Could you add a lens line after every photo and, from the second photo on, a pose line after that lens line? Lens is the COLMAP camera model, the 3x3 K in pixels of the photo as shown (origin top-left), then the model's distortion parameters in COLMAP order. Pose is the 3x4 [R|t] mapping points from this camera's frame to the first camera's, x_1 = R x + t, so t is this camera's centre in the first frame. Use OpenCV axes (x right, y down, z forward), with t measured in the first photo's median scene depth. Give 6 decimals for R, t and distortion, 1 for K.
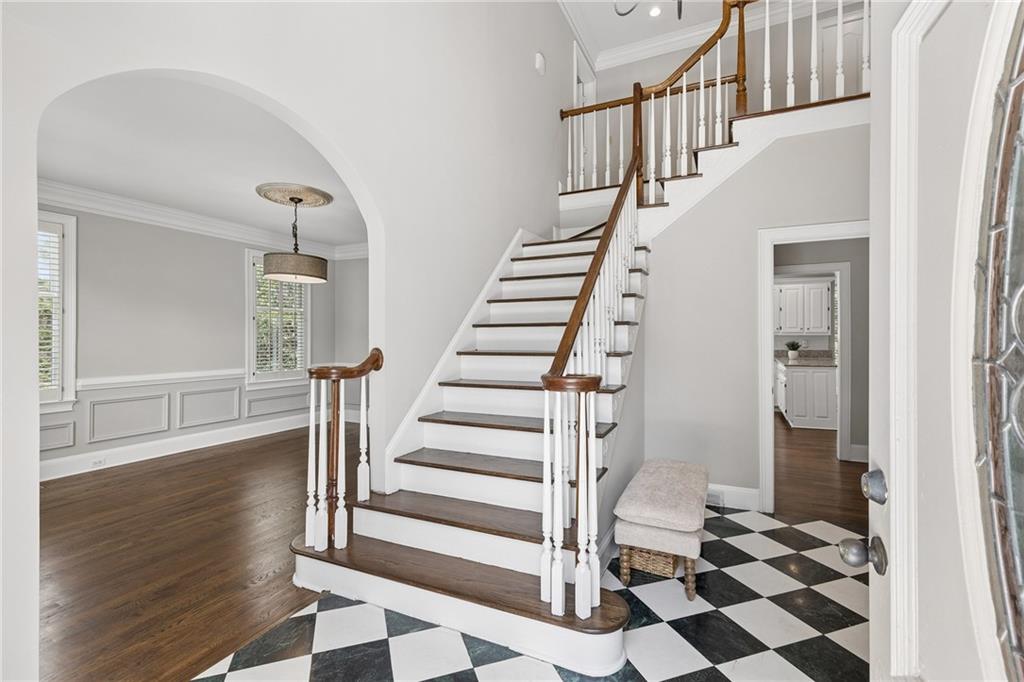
lens RADIAL K [[458.9, 0, 512.4], [0, 458.9, 339.3], [0, 0, 1]] dist [-0.000899, 0.000683]
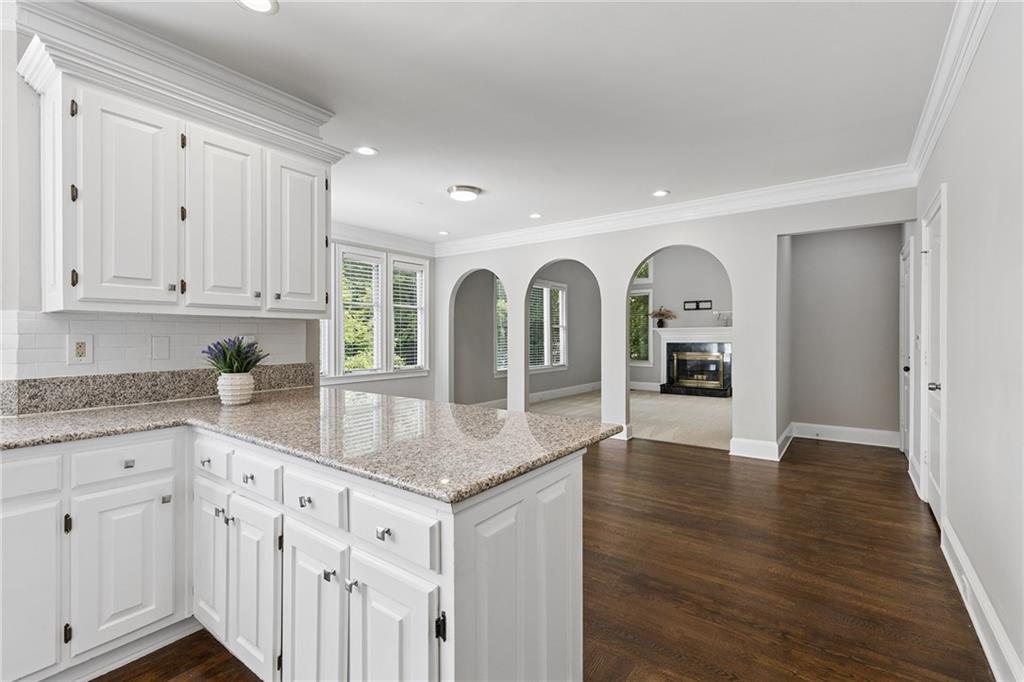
lens RADIAL K [[458.9, 0, 513.2], [0, 458.9, 337.7], [0, 0, 1]] dist [-0.000899, 0.000683]
pose [[0.189748, 0.000886, 0.981832, 0.370988], [-0.000260, 1.000000, -0.000852, 0.003665], [-0.981833, -0.000094, 0.189748, 0.773416]]
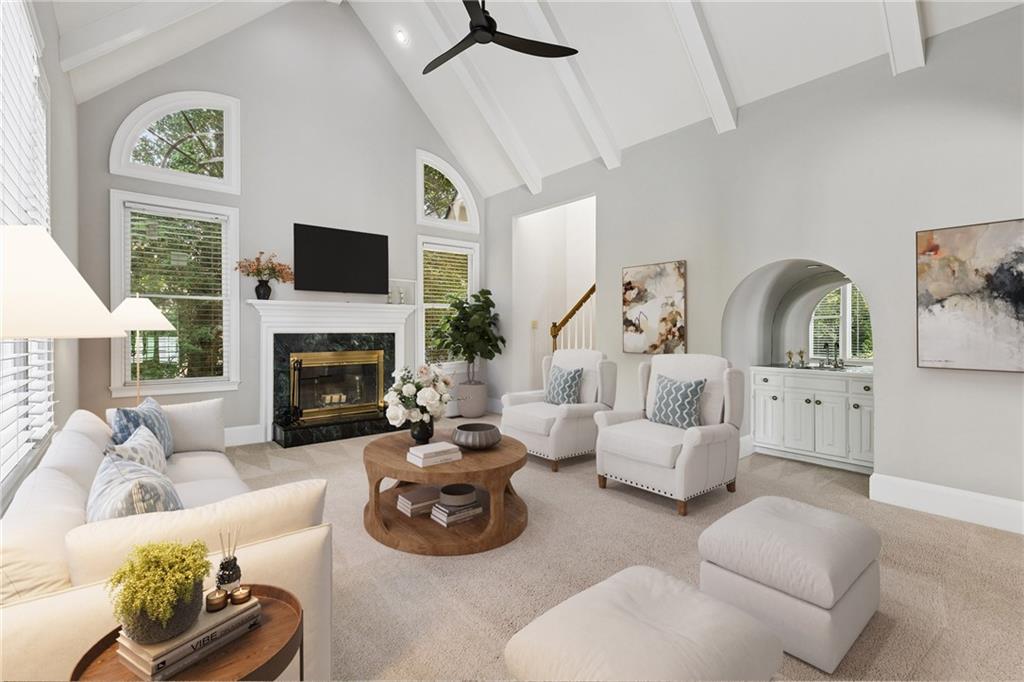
lens RADIAL K [[458.9, 0, 511.6], [0, 458.9, 336.7], [0, 0, 1]] dist [-0.000899, 0.000683]
pose [[-0.906934, -0.002768, 0.421263, 1.227324], [0.000632, 0.999968, 0.007931, 0.017059], [-0.421272, 0.007459, -0.906904, 1.009188]]
